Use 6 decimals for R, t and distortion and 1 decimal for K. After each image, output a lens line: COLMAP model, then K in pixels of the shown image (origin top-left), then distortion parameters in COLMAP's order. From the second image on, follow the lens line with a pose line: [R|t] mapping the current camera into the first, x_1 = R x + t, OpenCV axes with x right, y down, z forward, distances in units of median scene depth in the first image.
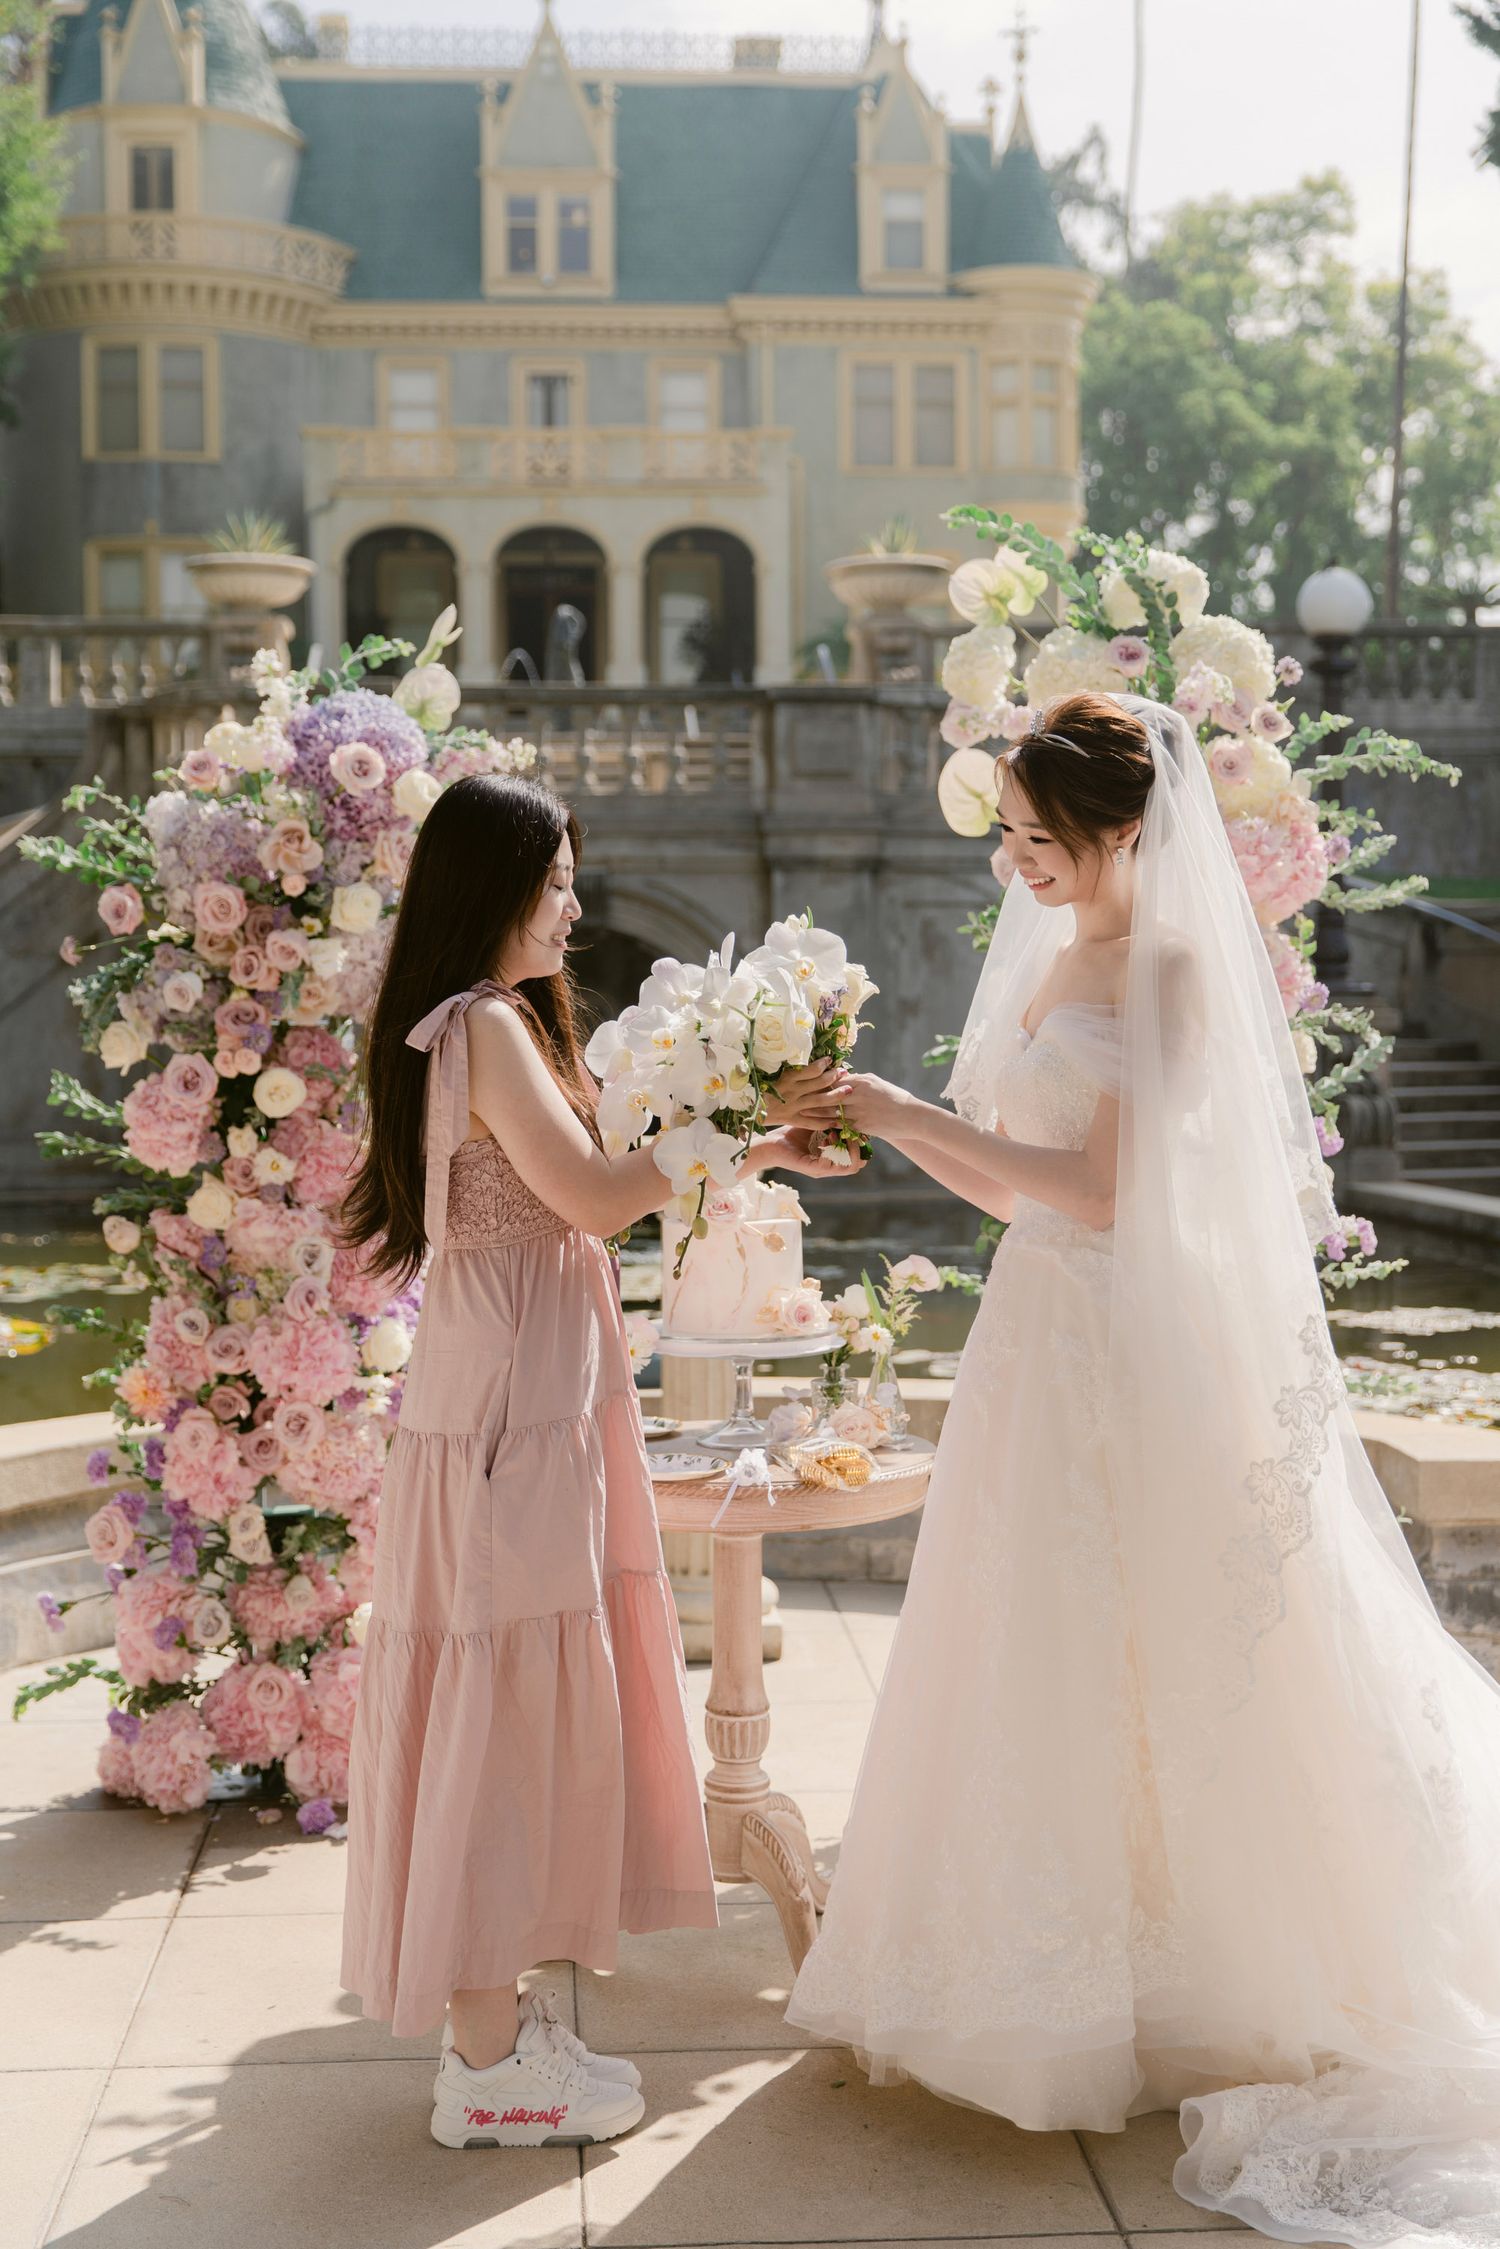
lens RADIAL K [[2944.1, 0, 771.3], [0, 2944.1, 1096.6], [0, 0, 1]] dist [0.019691, -0.008774]
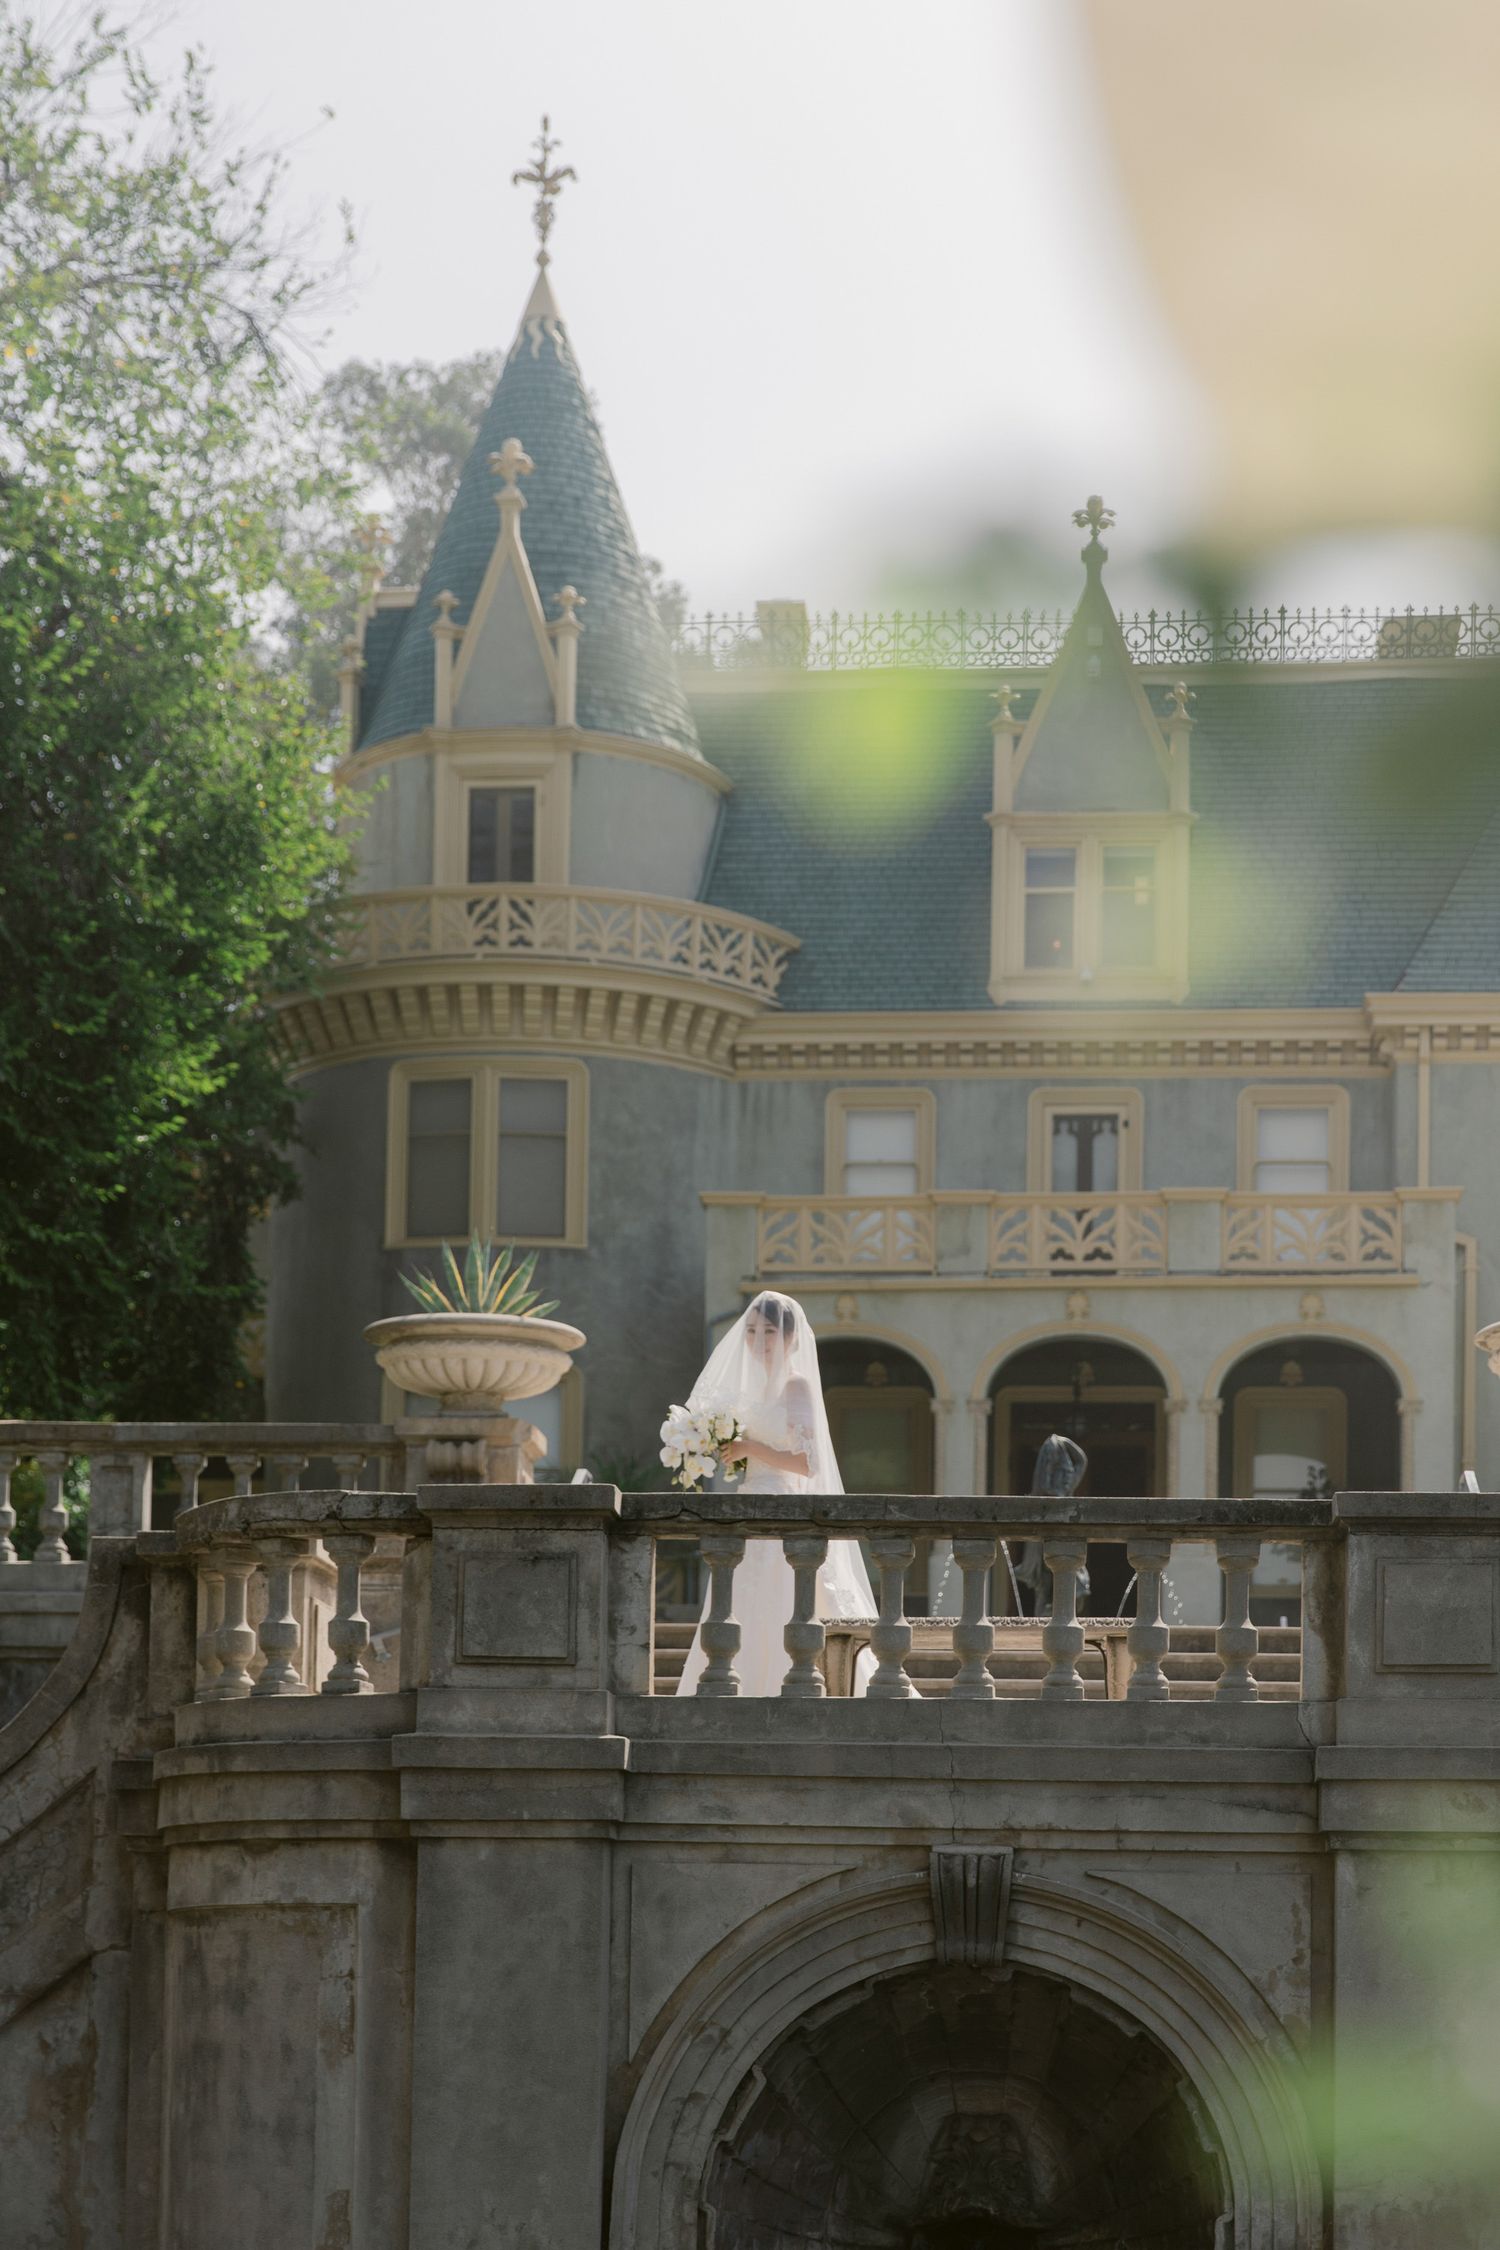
lens RADIAL K [[4099.7, 0, 751.6], [0, 4099.7, 1843.0], [0, 0, 1]] dist [0.031772, -0.079459]
pose [[0.985511, 0.014548, -0.168985, 0.008512], [-0.028937, 0.996129, -0.083003, -0.007151], [0.167123, 0.086691, 0.982117, 0.117201]]
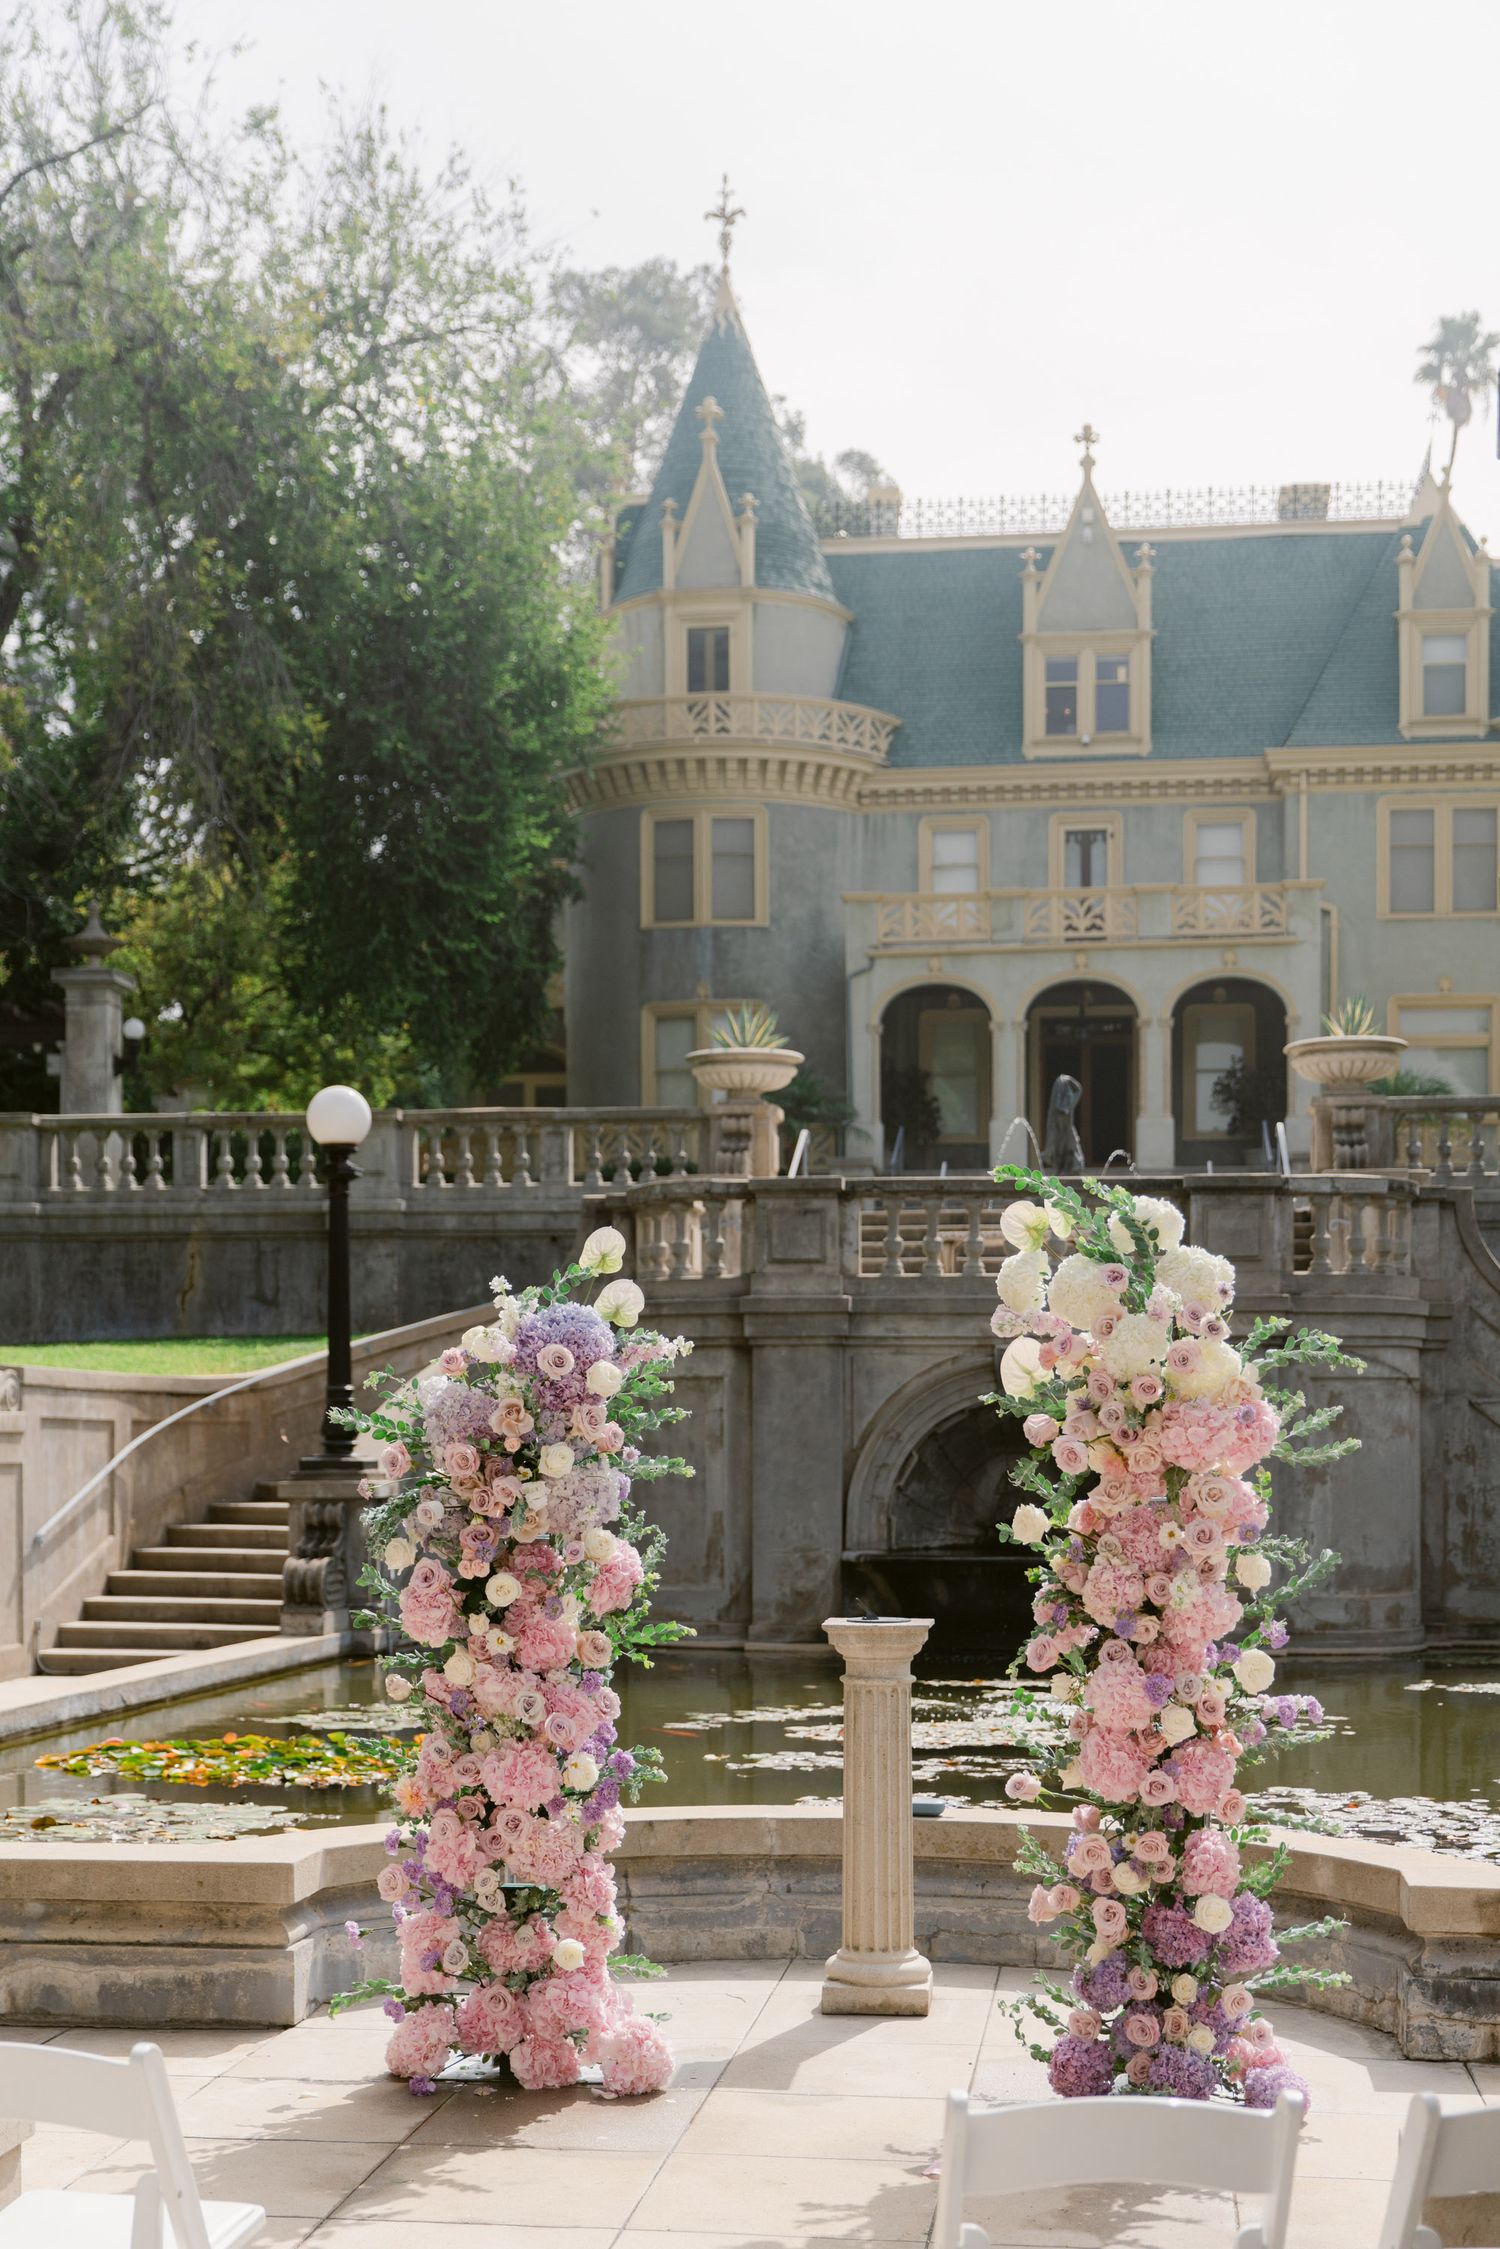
lens RADIAL K [[3008.4, 0, 760.5], [0, 3008.4, 1511.1], [0, 0, 1]] dist [0.015994, -0.026215]
pose [[0.979601, 0.012061, -0.200592, 0.028591], [-0.013194, 0.999904, -0.004312, -0.004075], [0.200520, 0.006871, 0.979665, -0.045993]]
